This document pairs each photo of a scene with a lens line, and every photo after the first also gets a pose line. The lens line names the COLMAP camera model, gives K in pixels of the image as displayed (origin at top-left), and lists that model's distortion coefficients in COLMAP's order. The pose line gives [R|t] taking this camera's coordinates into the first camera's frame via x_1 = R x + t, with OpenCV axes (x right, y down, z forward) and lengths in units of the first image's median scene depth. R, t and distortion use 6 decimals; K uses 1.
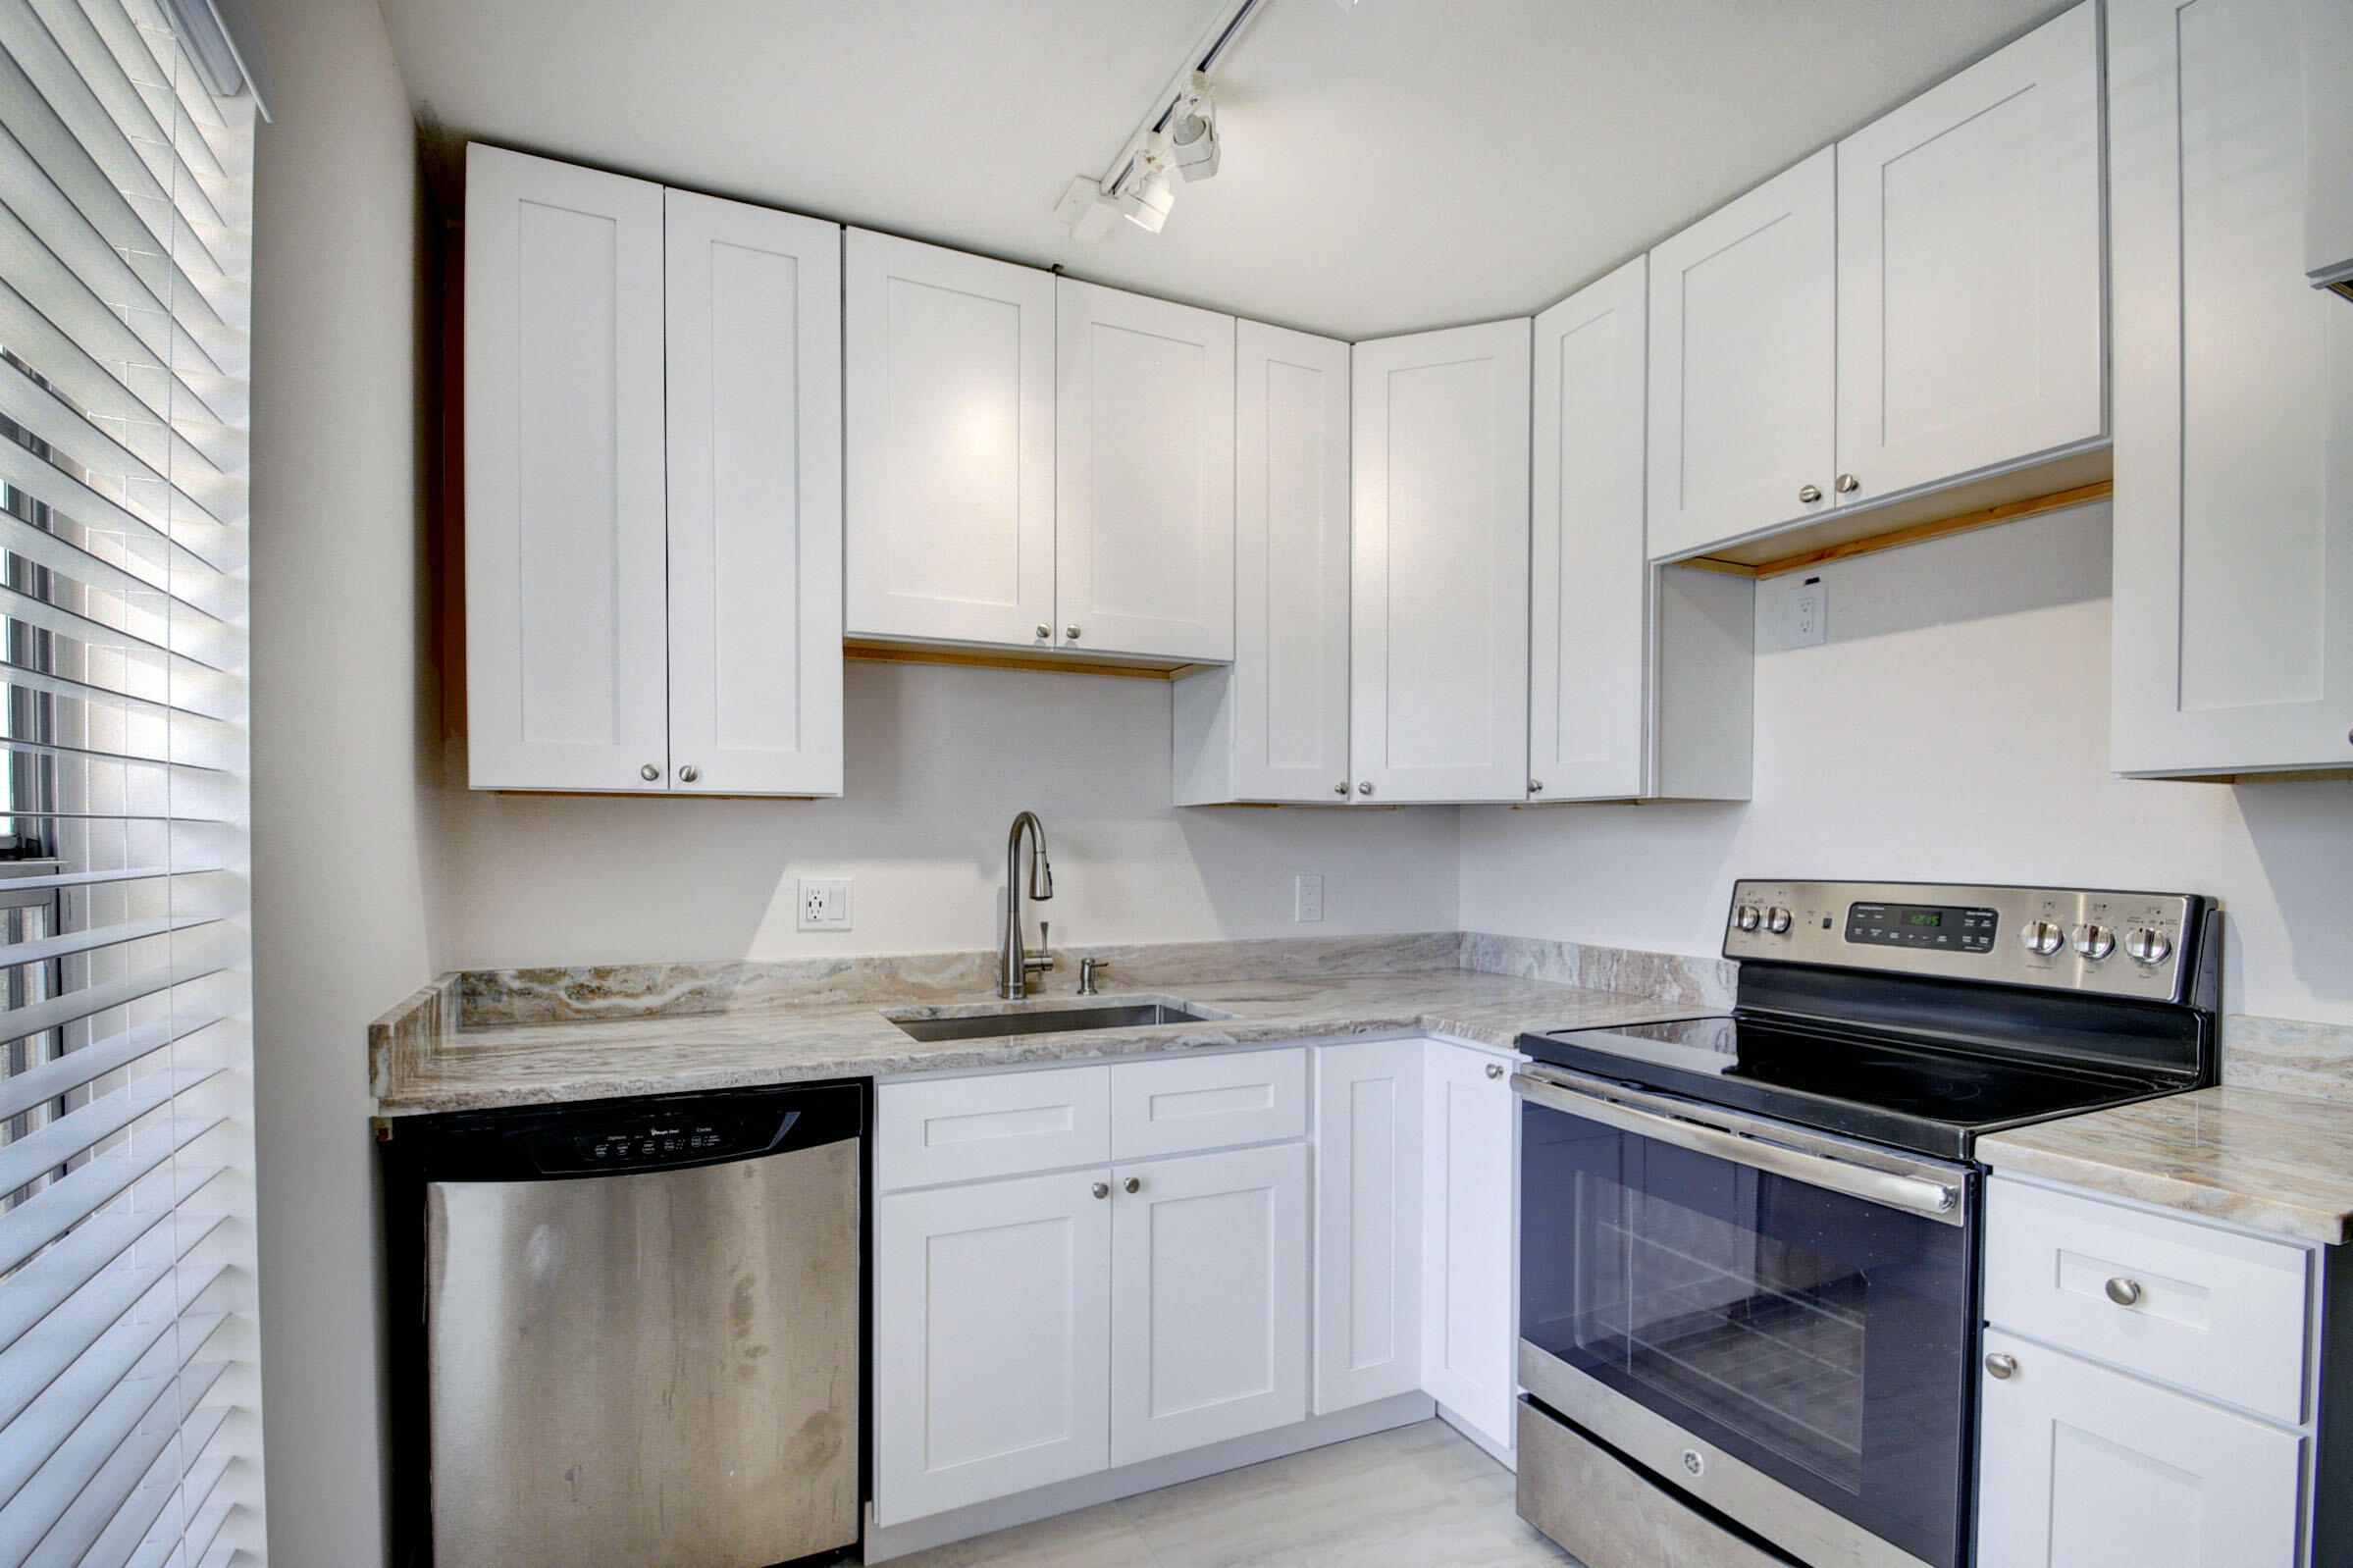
lens RADIAL K [[1104.4, 0, 1164.5], [0, 1104.4, 861.1], [0, 0, 1]] dist [-0.001119, -0.008996]
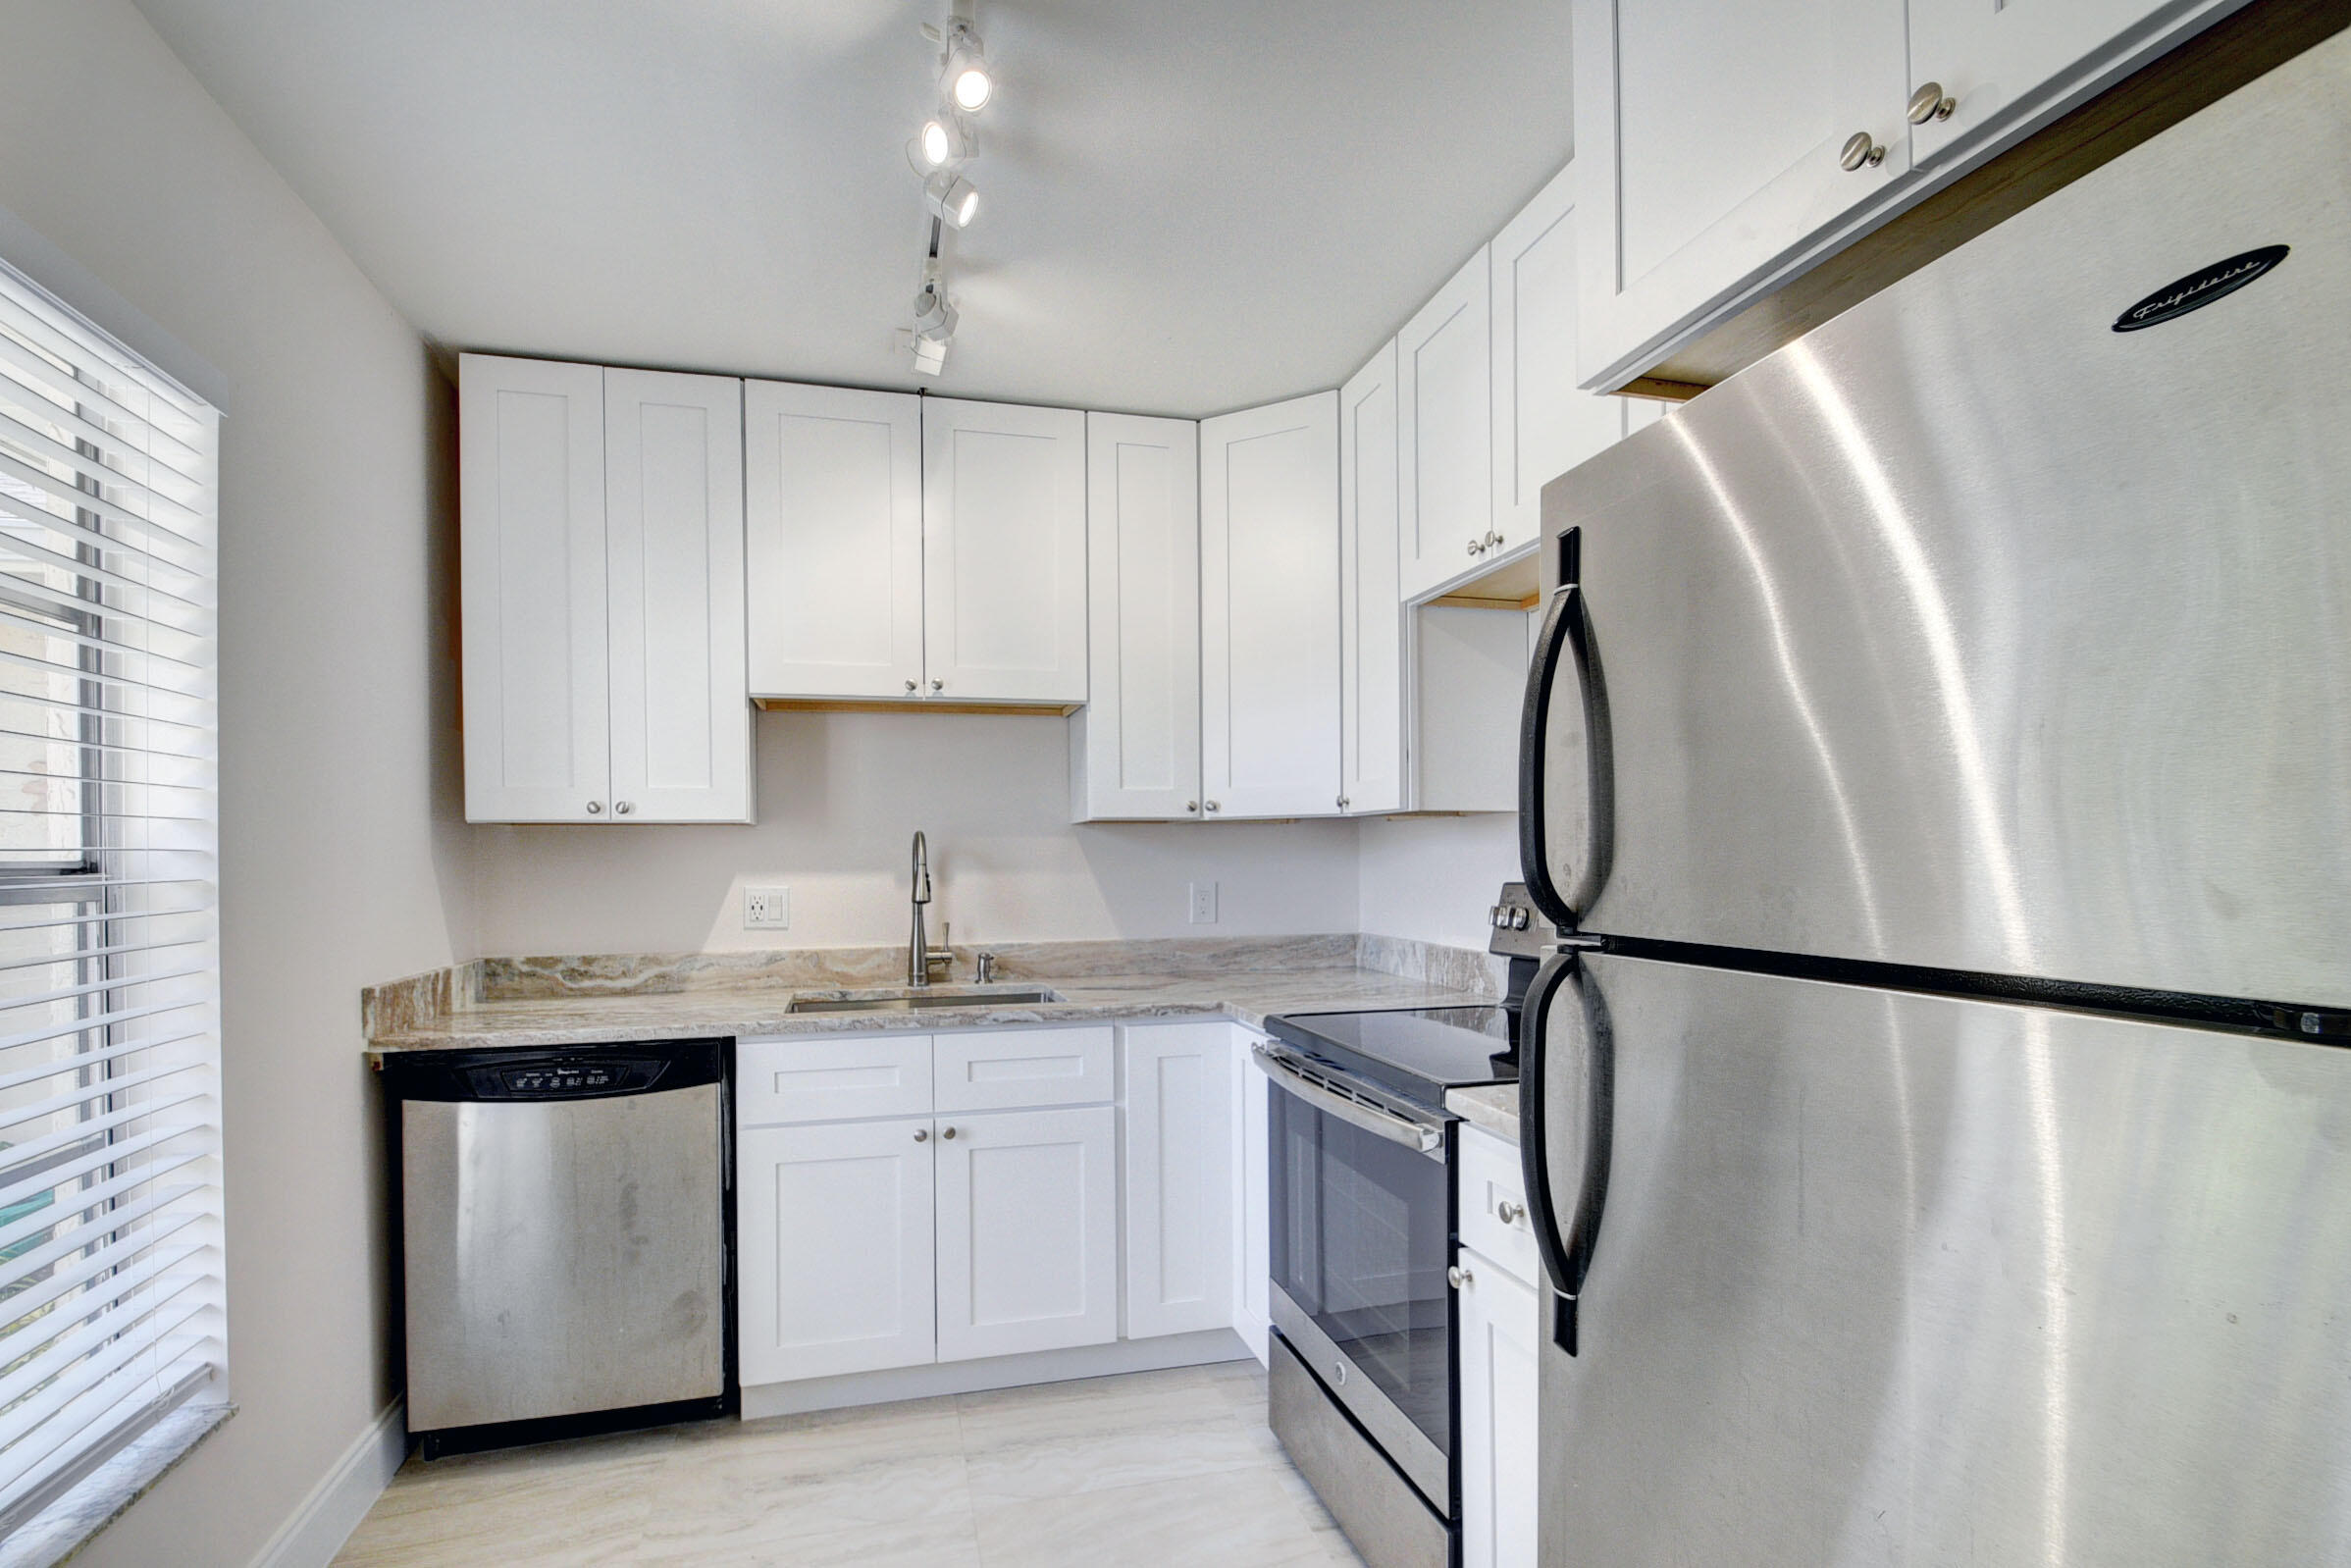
lens RADIAL K [[1103.4, 0, 1163.5], [0, 1103.4, 861.0], [0, 0, 1]] dist [-0.001119, -0.008996]
pose [[0.983501, -0.010414, -0.180604, 0.401208], [0.008436, 0.999896, -0.011716, 0.005020], [0.180707, 0.009999, 0.983486, -0.162623]]
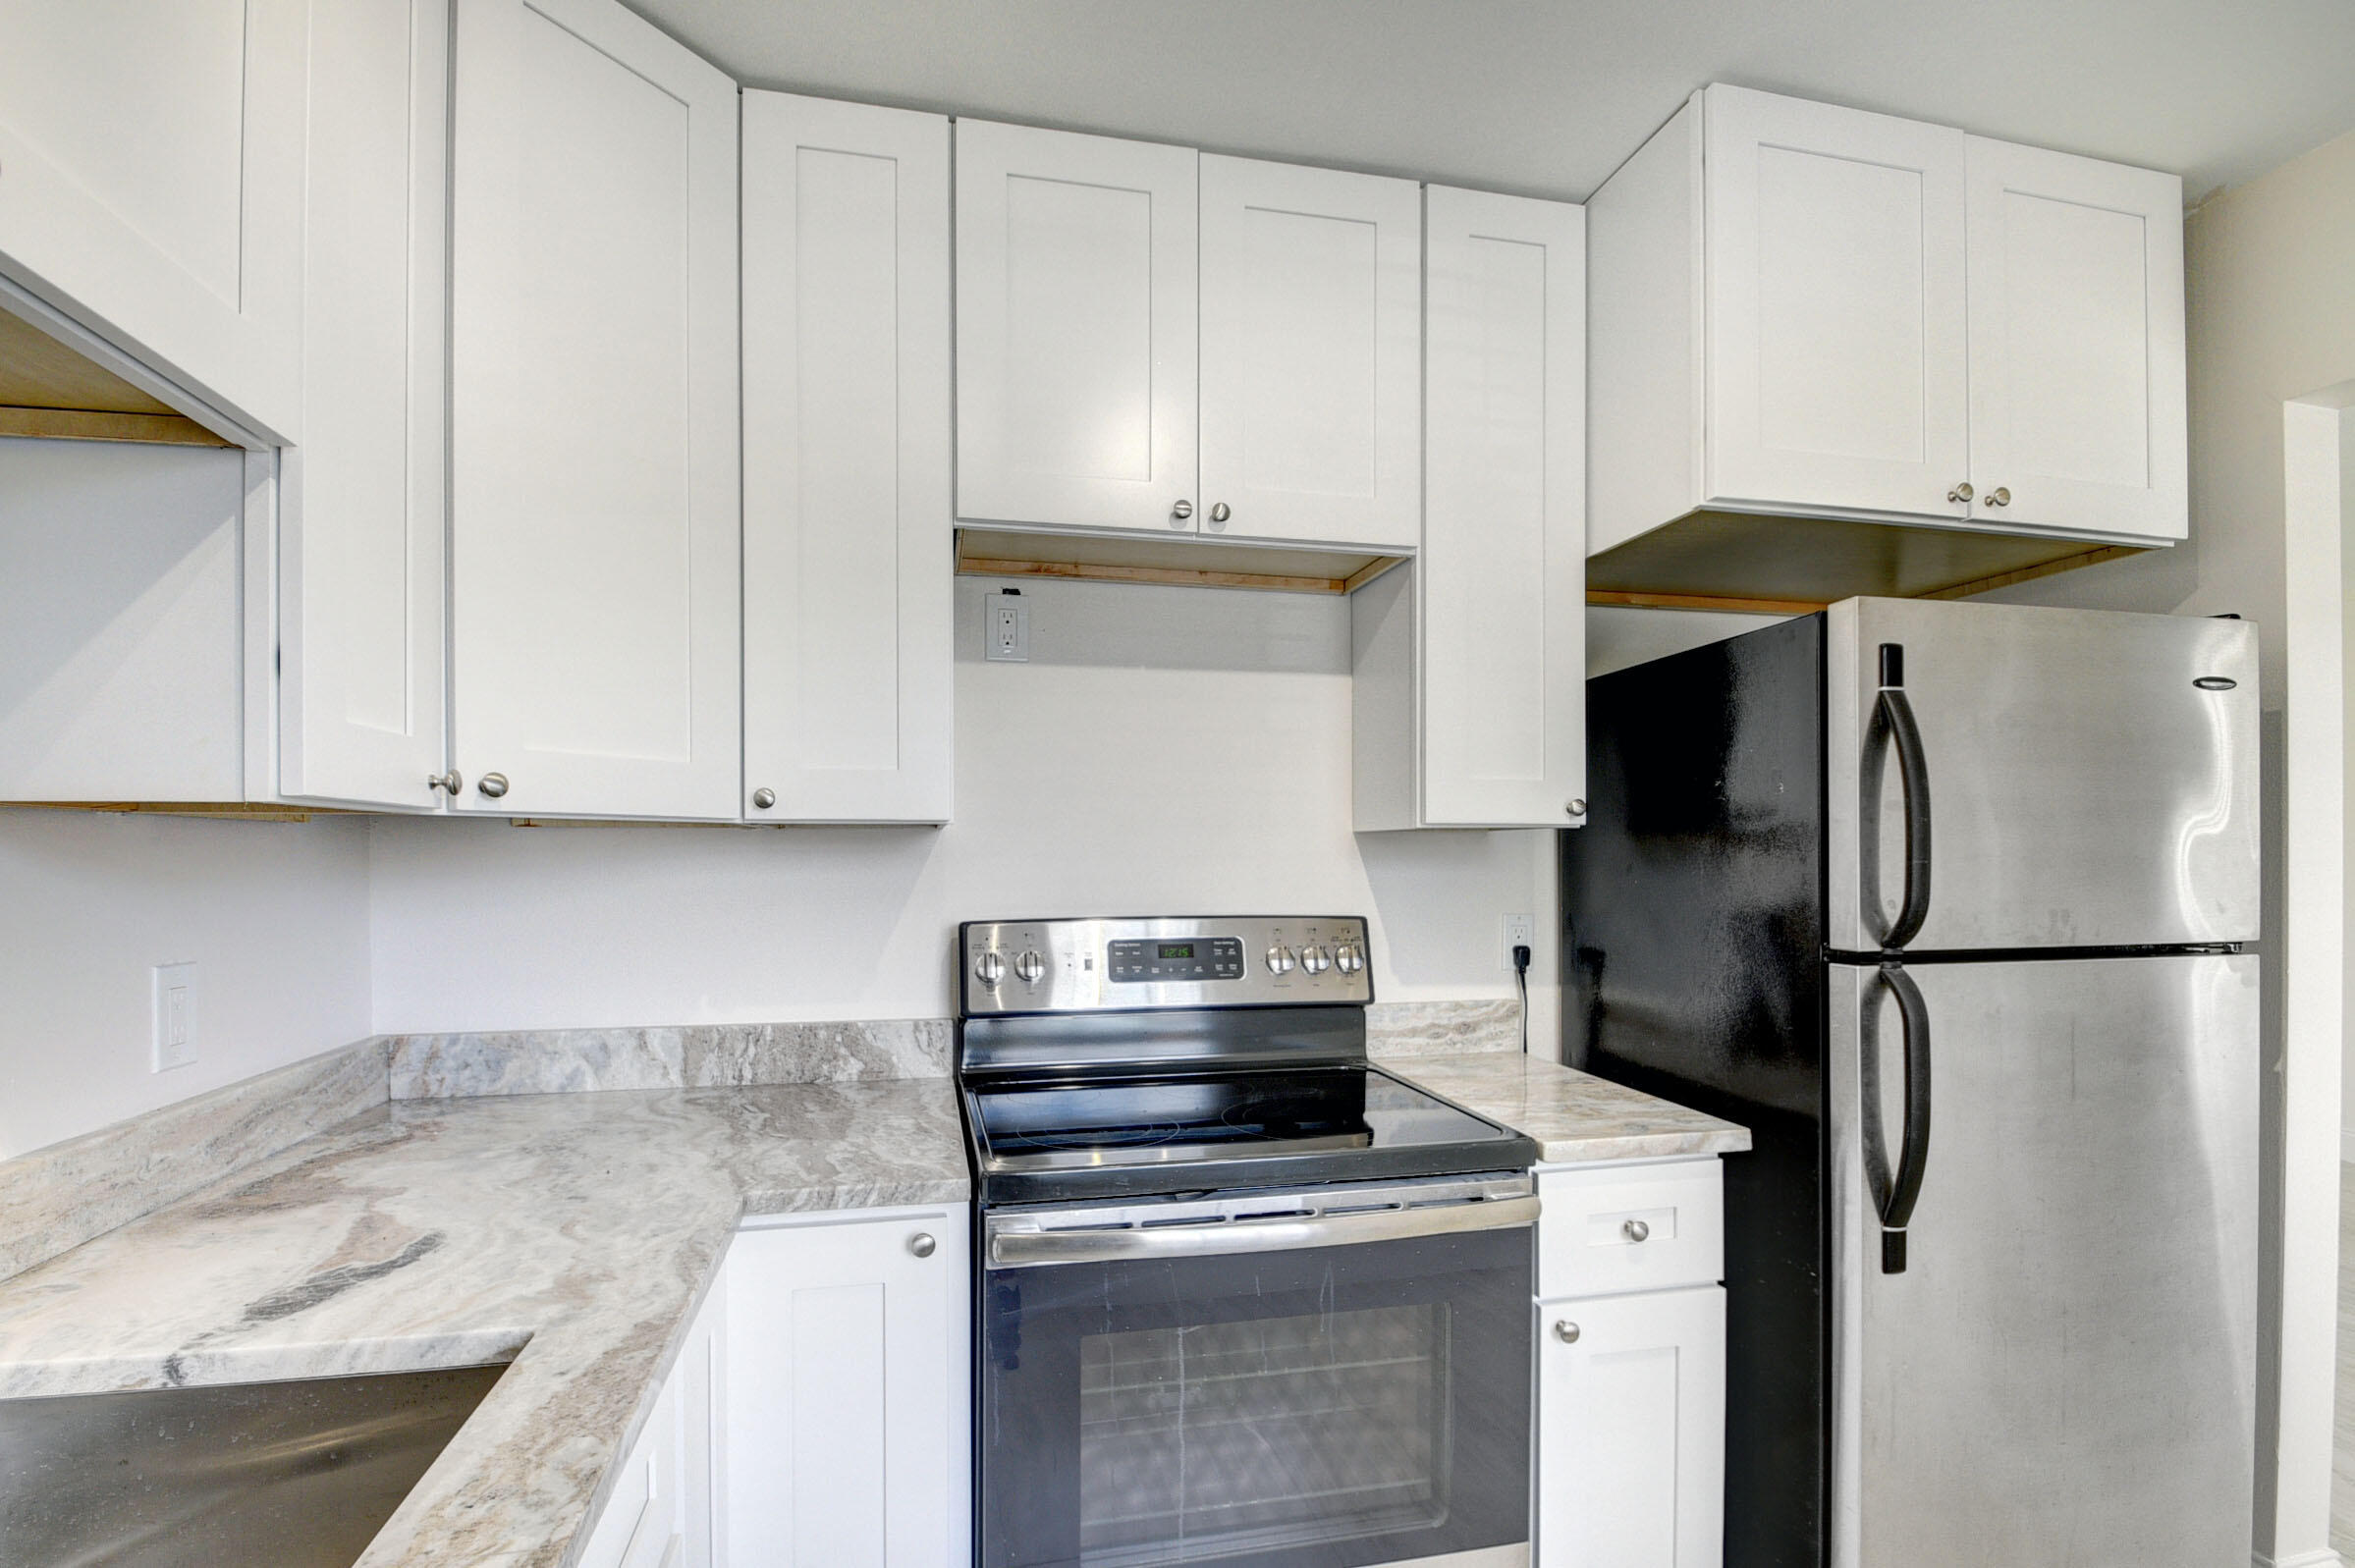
lens RADIAL K [[1105.2, 0, 1165.5], [0, 1105.2, 861.1], [0, 0, 1]] dist [-0.001119, -0.008996]
pose [[0.229536, -0.008737, 0.973261, -0.285874], [0.017218, 0.999840, 0.004915, -0.033452], [-0.973148, 0.015630, 0.229650, 0.686128]]
